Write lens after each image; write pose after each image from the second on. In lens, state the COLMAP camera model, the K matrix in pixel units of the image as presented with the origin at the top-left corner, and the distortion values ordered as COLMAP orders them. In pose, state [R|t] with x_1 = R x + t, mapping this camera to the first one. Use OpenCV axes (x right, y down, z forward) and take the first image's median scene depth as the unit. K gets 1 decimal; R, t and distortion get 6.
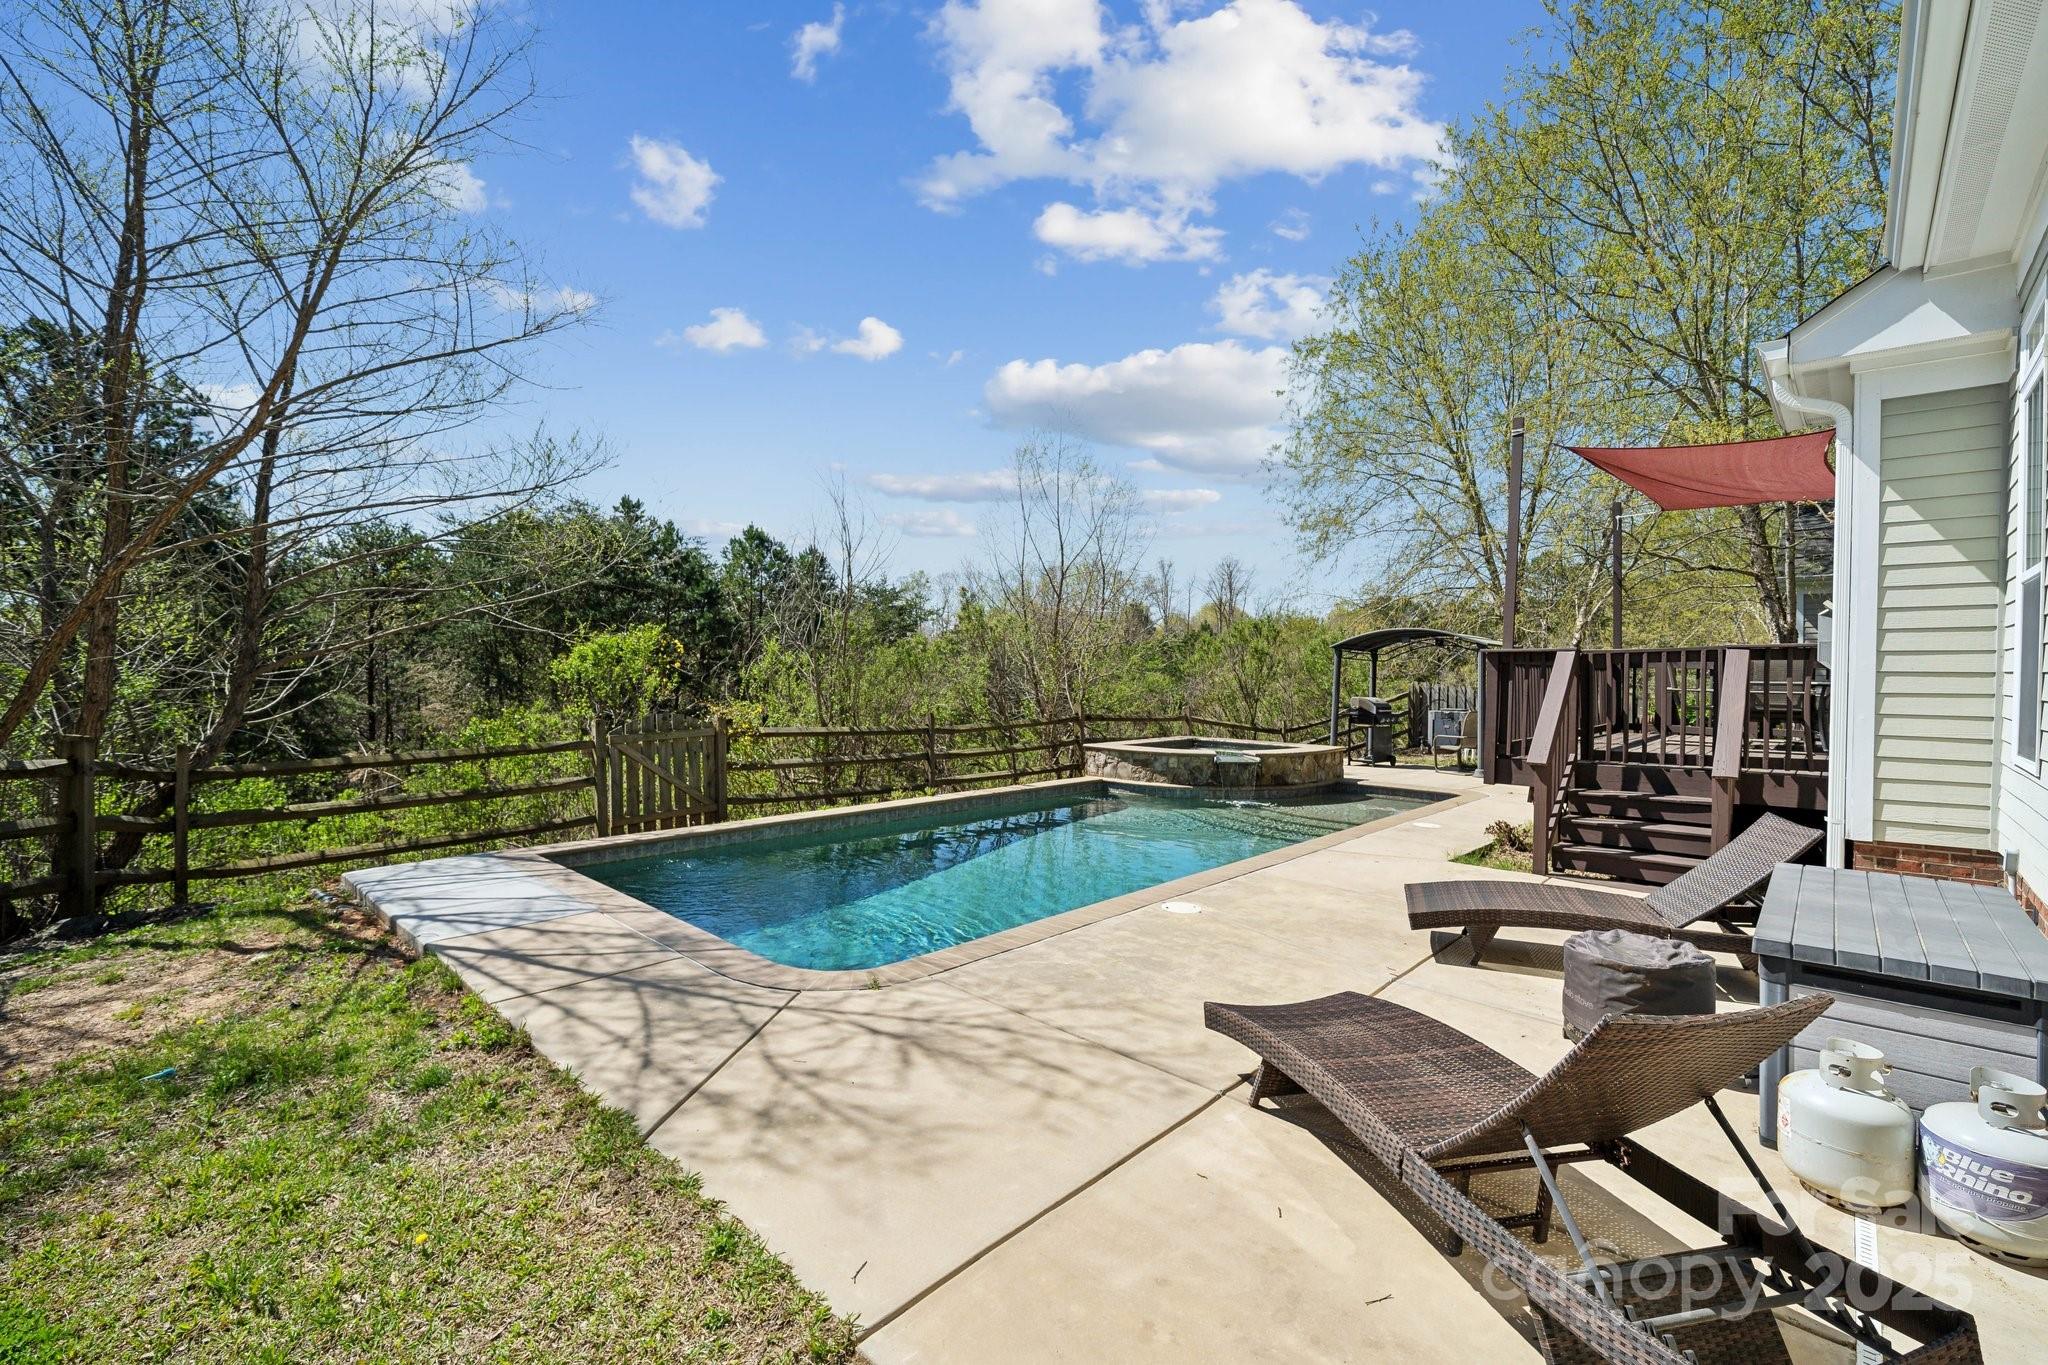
lens RADIAL K [[872.6, 0, 1024.0], [0, 872.6, 682.5], [0, 0, 1]] dist [0.000393, 0.000045]
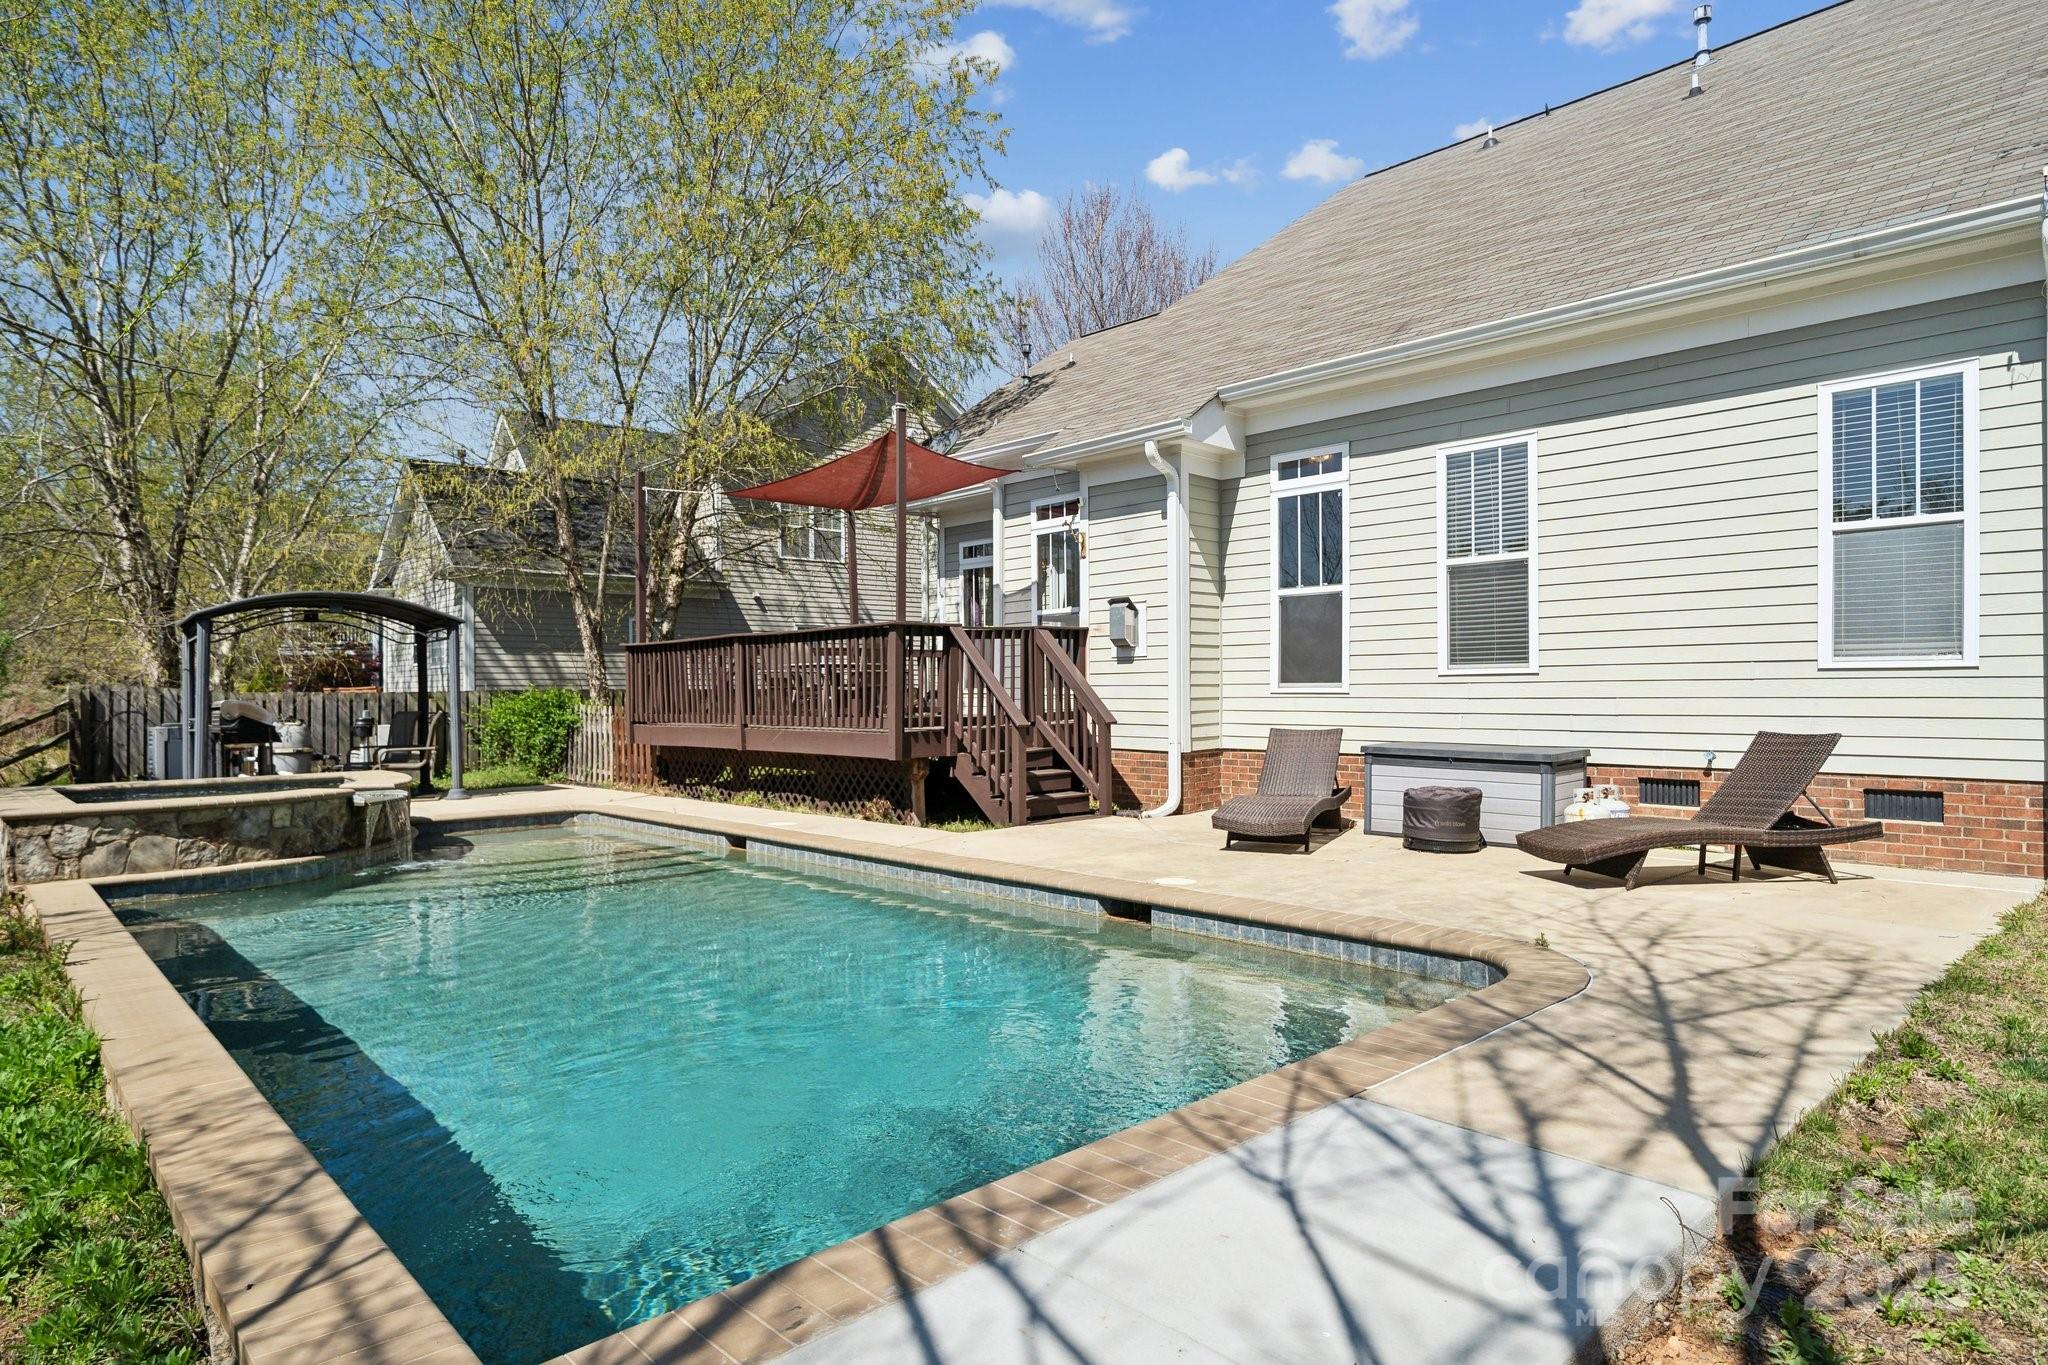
lens RADIAL K [[1162.5, 0, 1024.0], [0, 1162.5, 682.5], [0, 0, 1]] dist [-0.000565, 0.000015]
pose [[0.050925, -0.008570, 0.998666, -1.213786], [0.021038, 0.999750, 0.007506, 0.037126], [-0.998481, 0.020628, 0.051093, 1.258578]]
